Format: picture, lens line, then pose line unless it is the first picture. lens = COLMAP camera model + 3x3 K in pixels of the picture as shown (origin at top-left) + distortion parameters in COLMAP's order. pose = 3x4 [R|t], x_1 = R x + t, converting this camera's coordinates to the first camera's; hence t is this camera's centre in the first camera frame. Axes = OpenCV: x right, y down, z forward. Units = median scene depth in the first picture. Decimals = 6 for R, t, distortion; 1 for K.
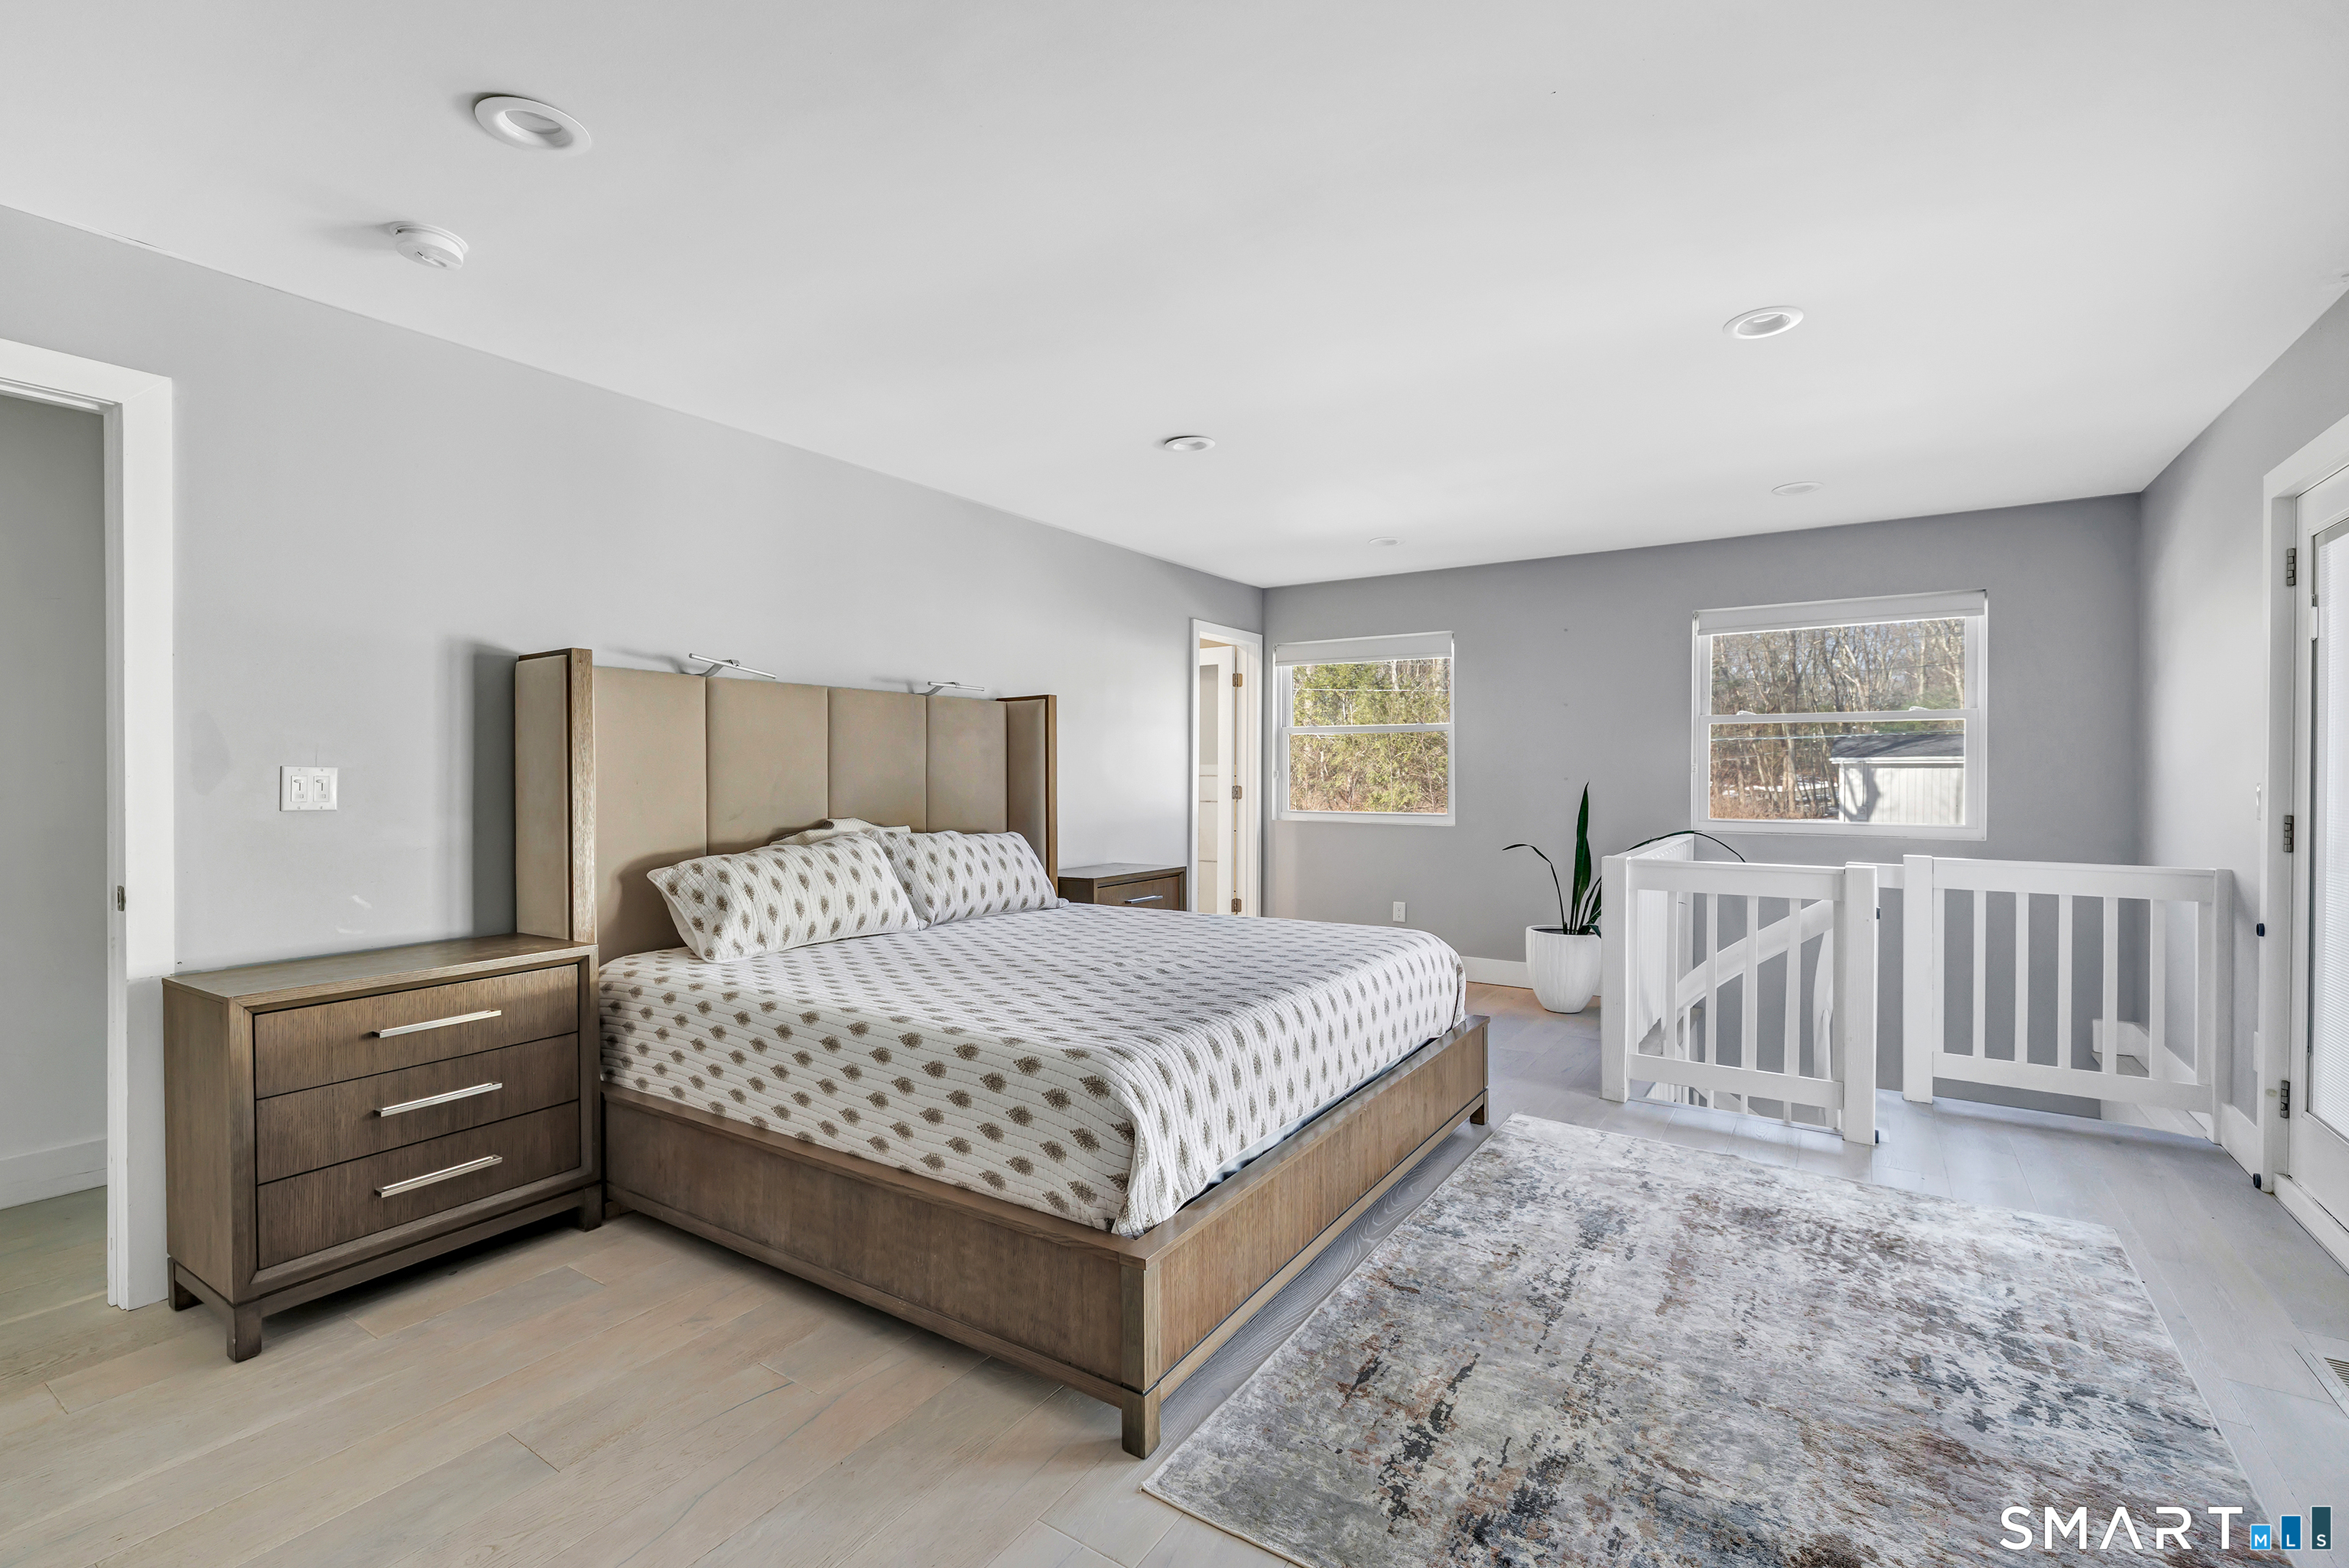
lens RADIAL K [[1081.9, 0, 1172.8], [0, 1081.9, 782.0], [0, 0, 1]] dist [-0.002534, 0.000134]
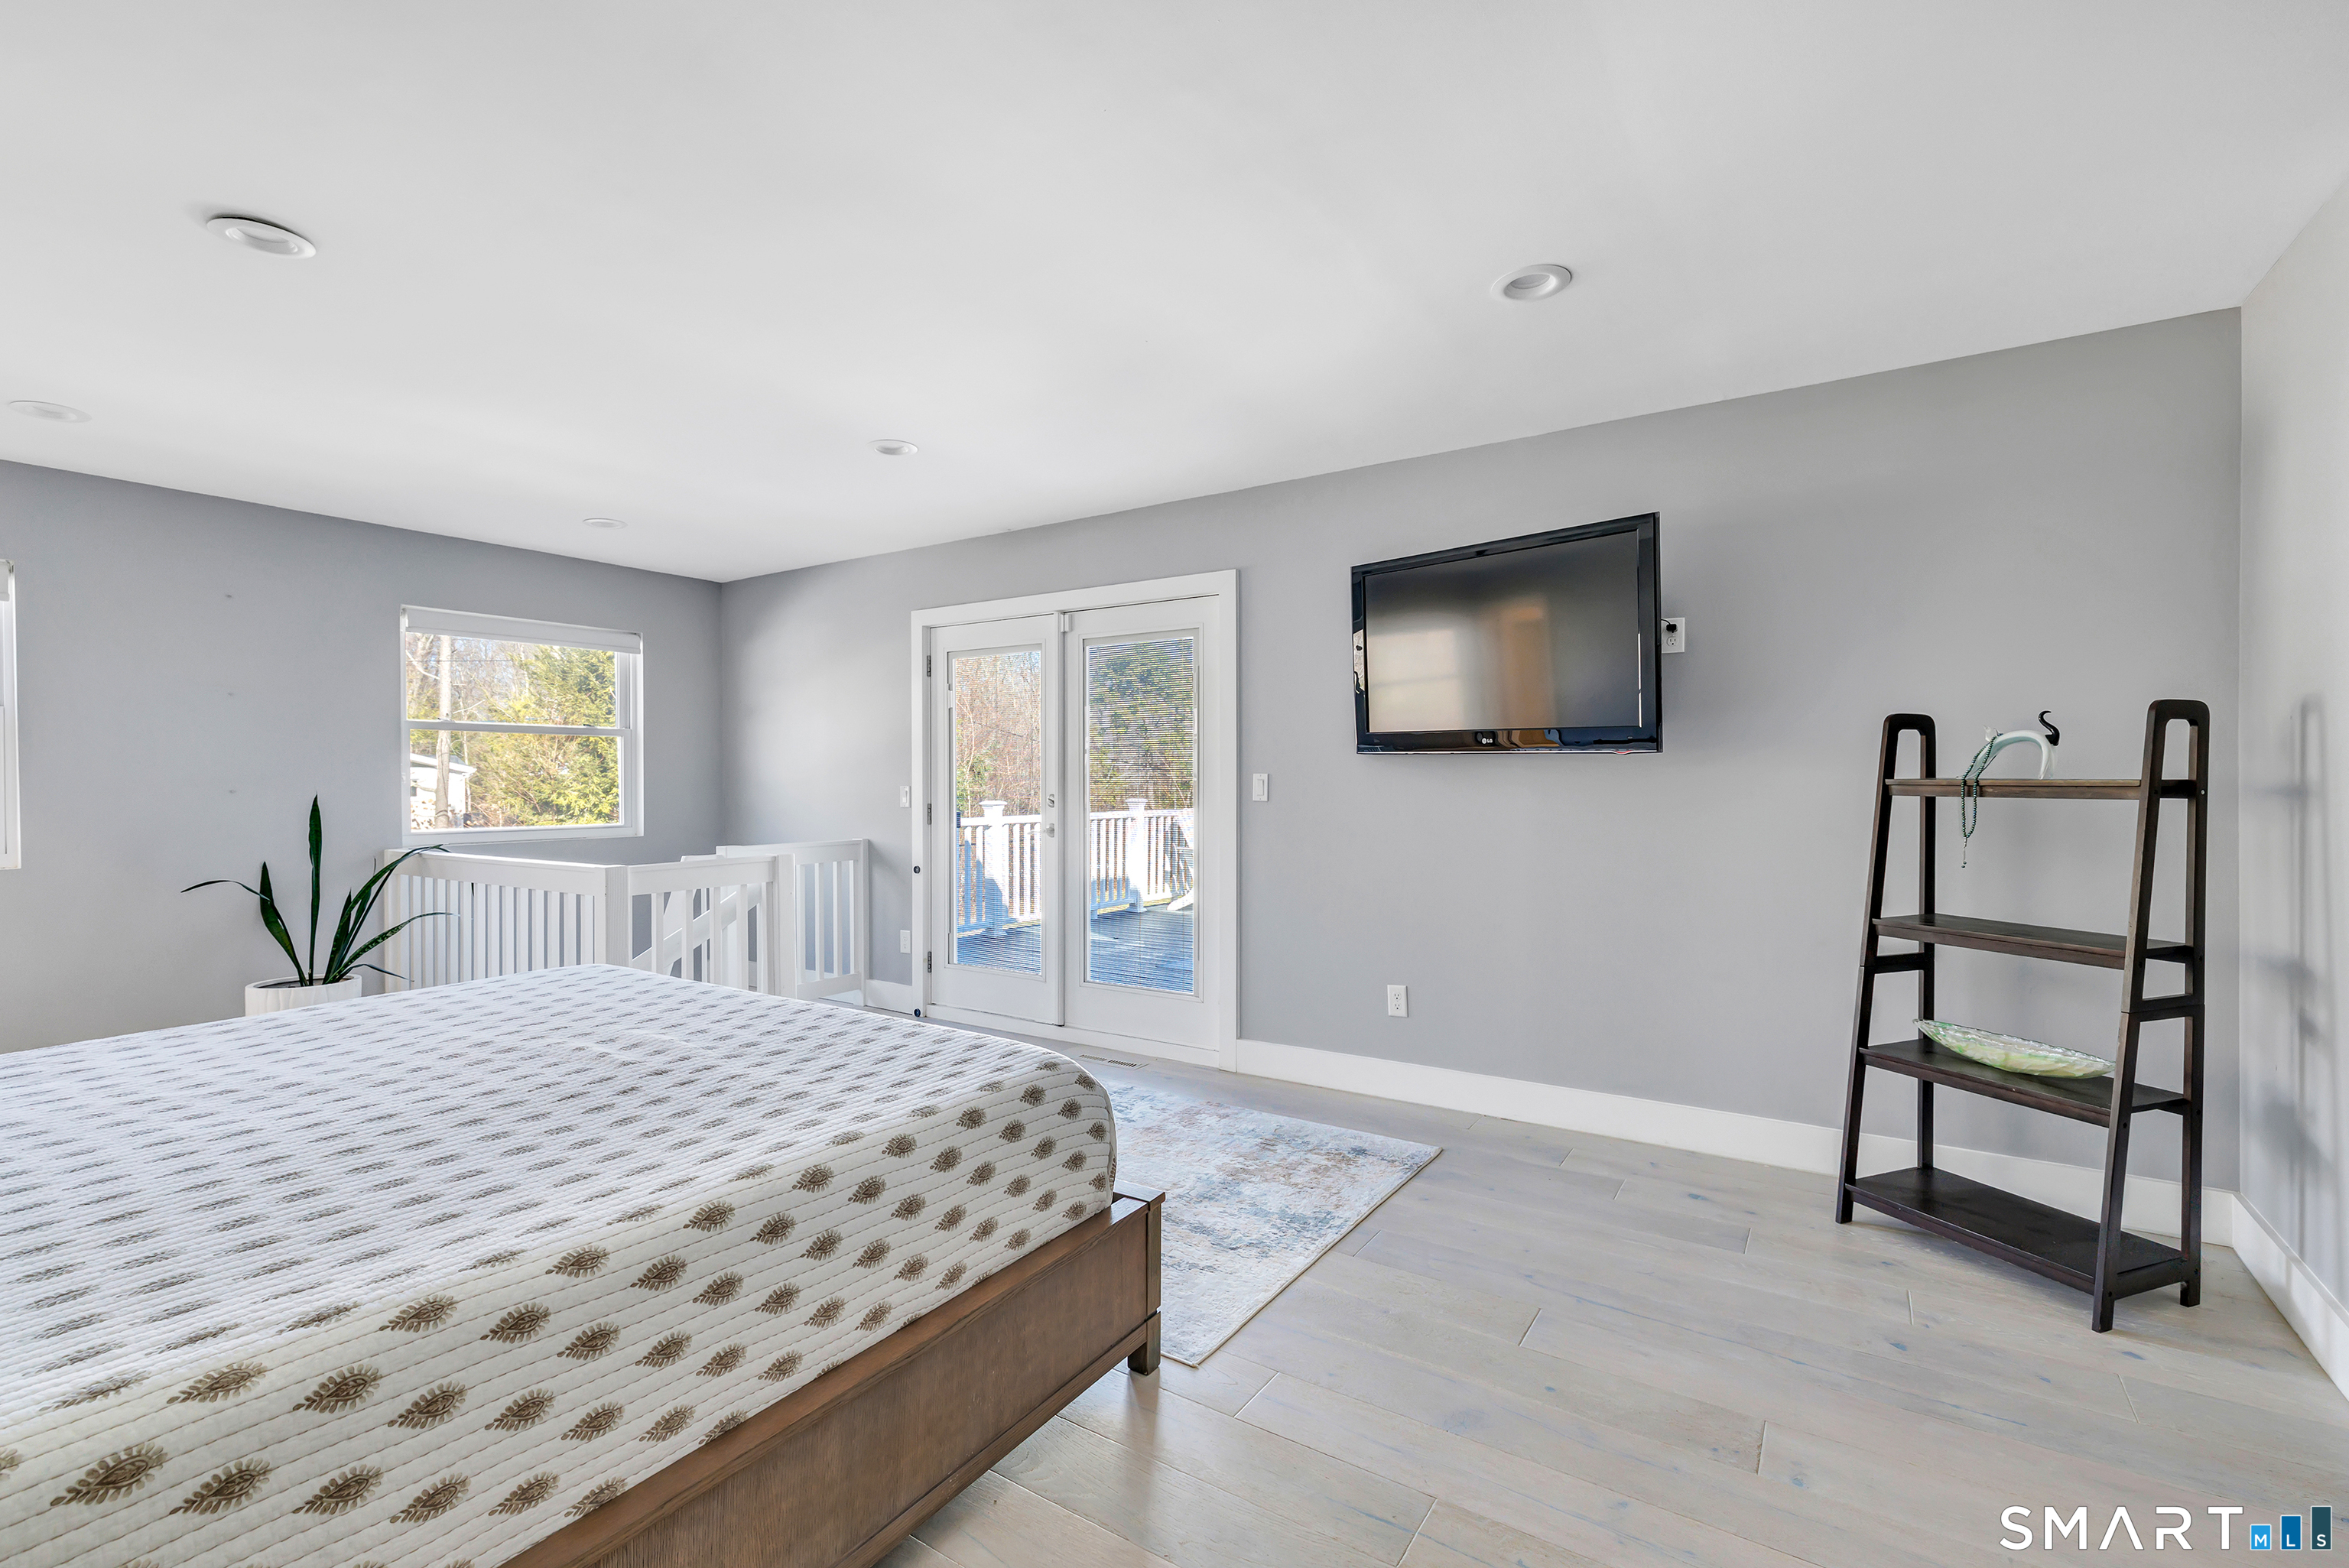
lens RADIAL K [[1081.9, 0, 1170.6], [0, 1081.9, 779.2], [0, 0, 1]] dist [-0.002534, 0.000134]
pose [[-0.039633, -0.001926, 0.999212, -0.917438], [0.012156, 0.999923, 0.002409, -0.010348], [-0.999140, 0.012242, -0.039607, 0.784967]]
